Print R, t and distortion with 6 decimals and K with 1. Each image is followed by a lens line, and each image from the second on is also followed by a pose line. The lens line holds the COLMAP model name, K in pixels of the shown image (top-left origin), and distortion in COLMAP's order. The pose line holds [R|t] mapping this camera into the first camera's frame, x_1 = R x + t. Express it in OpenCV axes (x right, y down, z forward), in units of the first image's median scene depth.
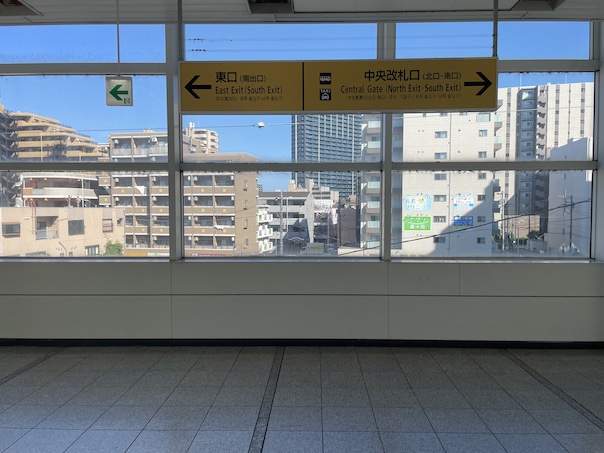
lens RADIAL K [[453.8, 0, 302.3], [0, 453.8, 227.1], [0, 0, 1]] dist [-0.000390, -0.000004]
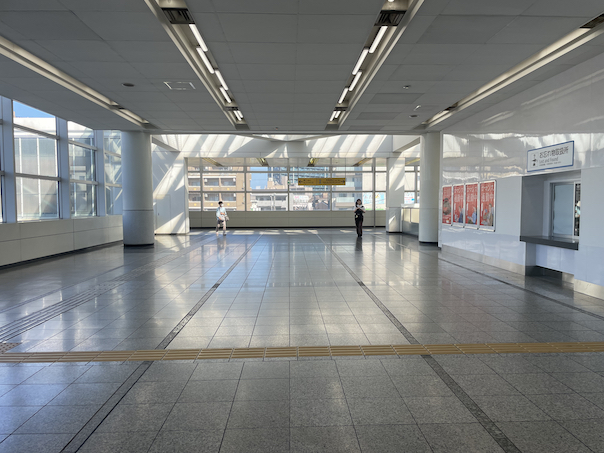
lens RADIAL K [[453.8, 0, 302.0], [0, 453.8, 226.7], [0, 0, 1]] dist [-0.000390, -0.000004]
pose [[0.998176, -0.009530, 0.059615, -0.024470], [0.008980, 0.999915, 0.009479, 0.011097], [-0.059700, -0.008926, 0.998176, -0.214970]]
